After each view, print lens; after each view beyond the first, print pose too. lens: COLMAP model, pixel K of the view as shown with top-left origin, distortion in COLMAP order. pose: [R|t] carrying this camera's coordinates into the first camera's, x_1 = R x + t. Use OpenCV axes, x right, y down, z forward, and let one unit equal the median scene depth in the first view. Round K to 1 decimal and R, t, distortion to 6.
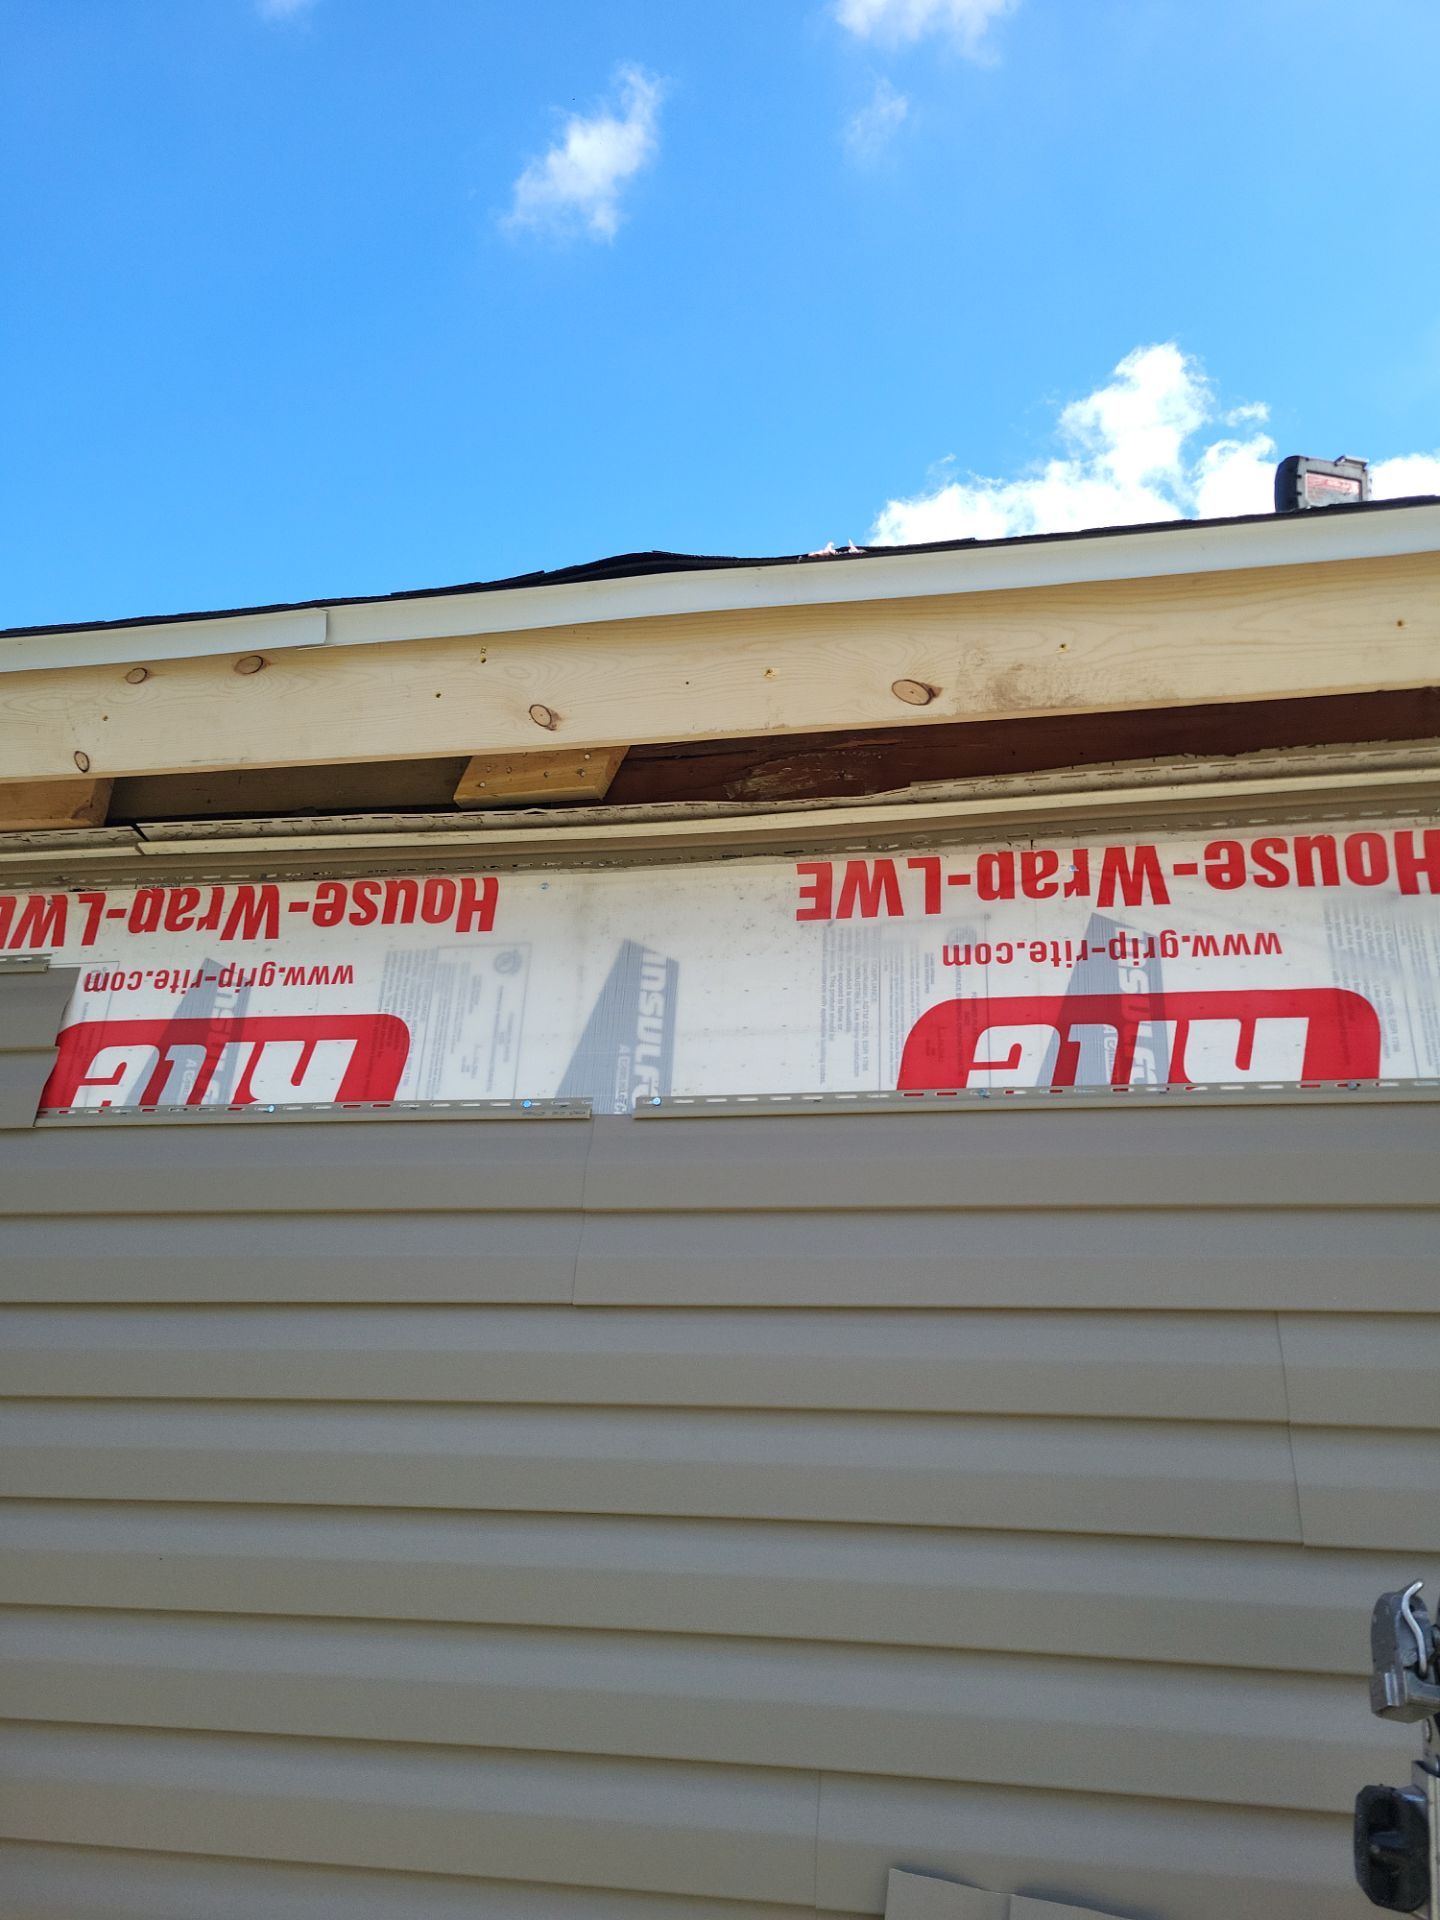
lens RADIAL K [[1481.6, 0, 718.7], [0, 1481.6, 964.8], [0, 0, 1]] dist [-0.002015, -0.000512]
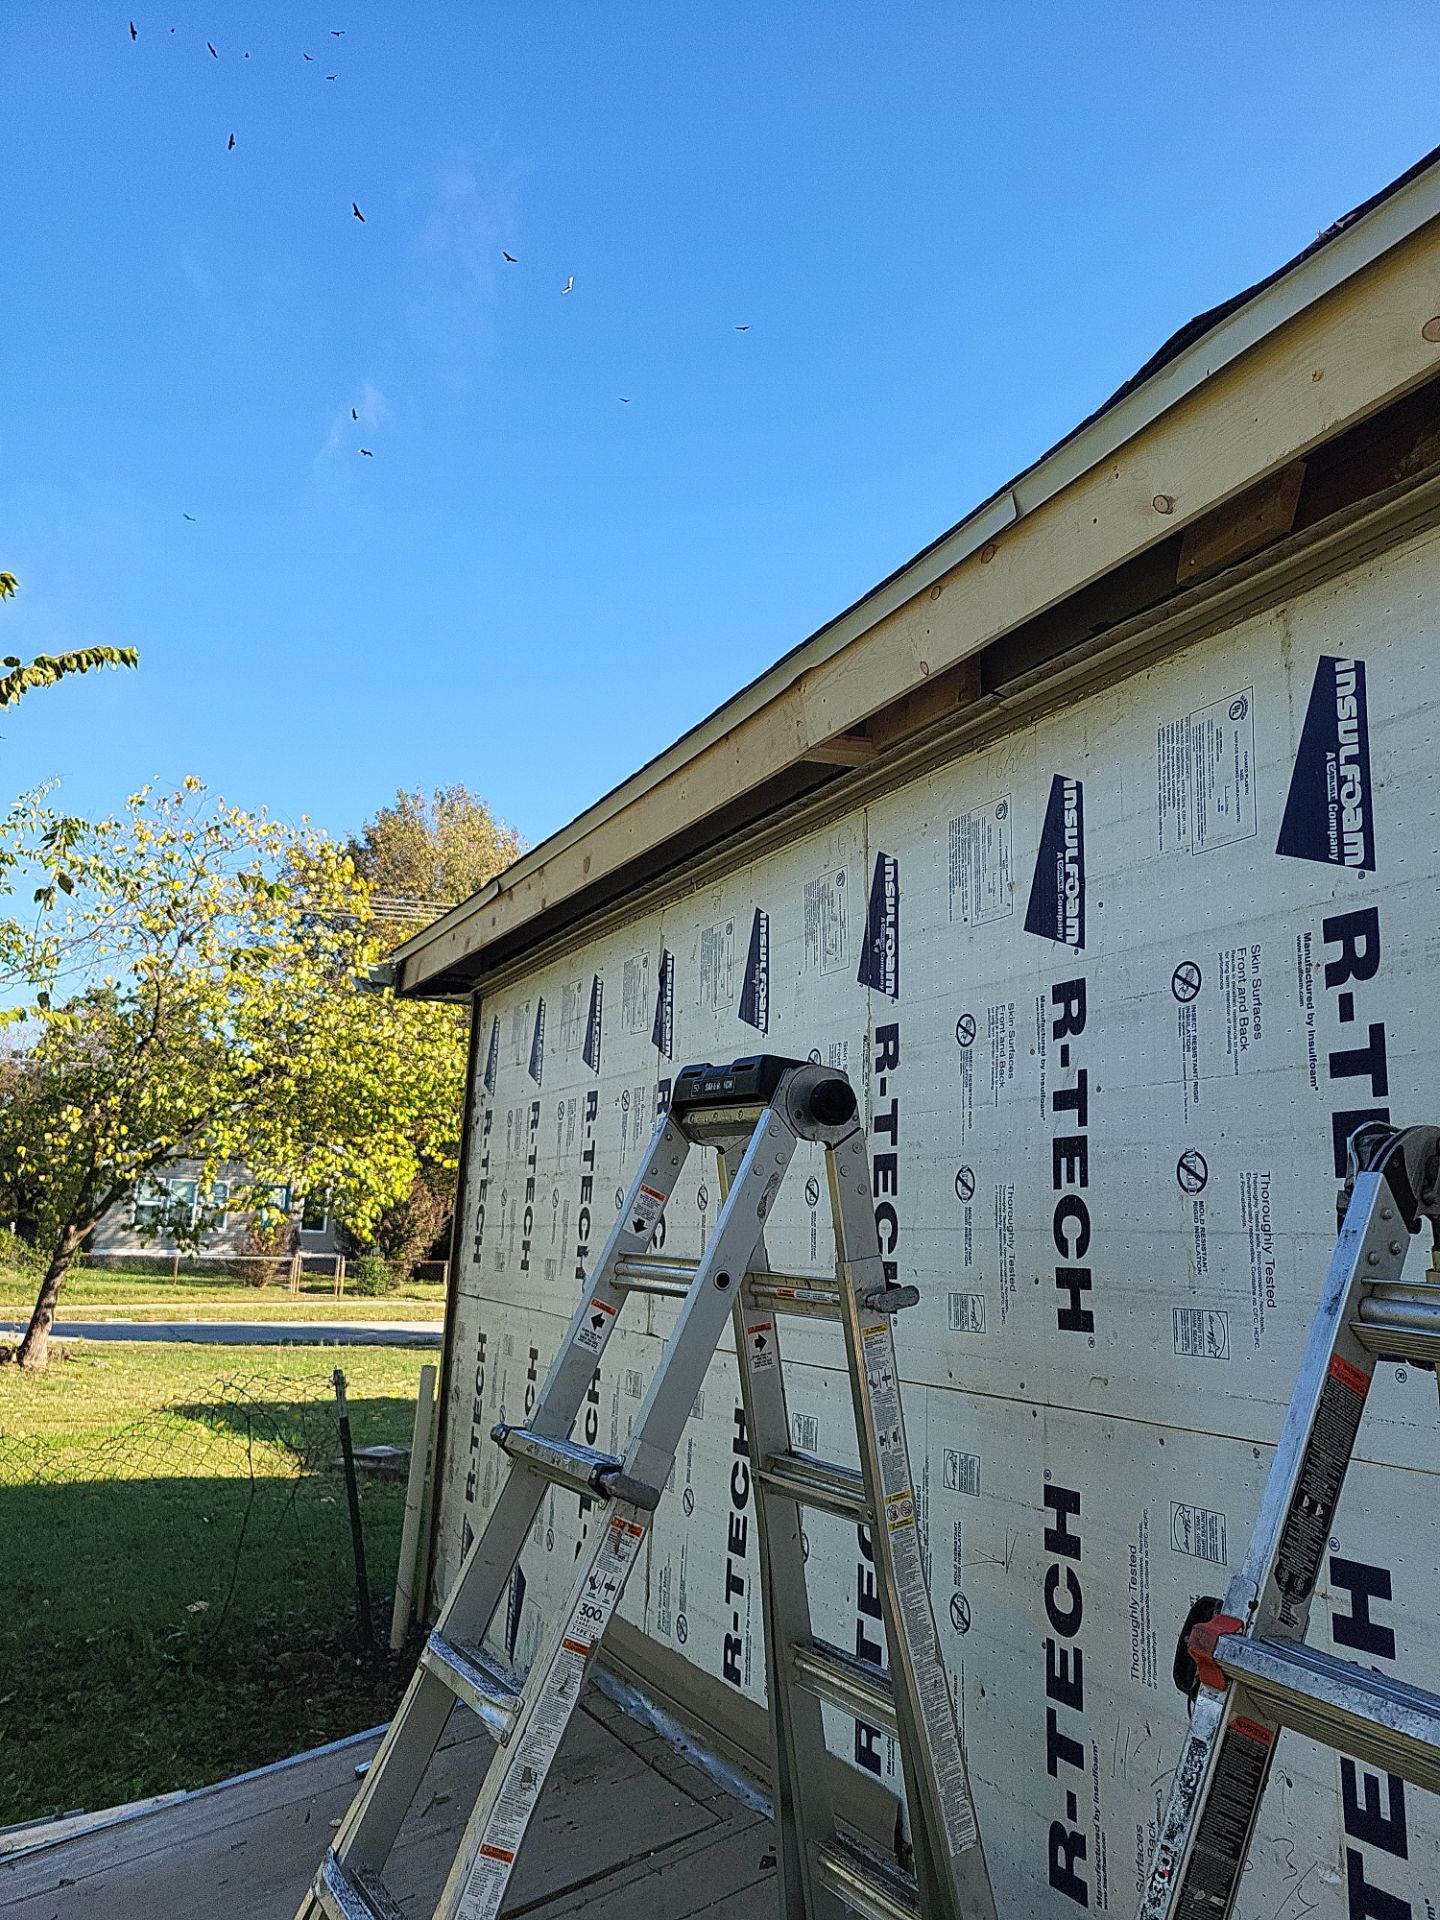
lens RADIAL K [[1481.6, 0, 719.6], [0, 1481.6, 957.3], [0, 0, 1]] dist [-0.002015, -0.000512]
pose [[0.592709, -0.197814, -0.780747, 0.517359], [0.367009, 0.929214, 0.043188, -0.021075], [0.716938, -0.312139, 0.623353, -0.103585]]
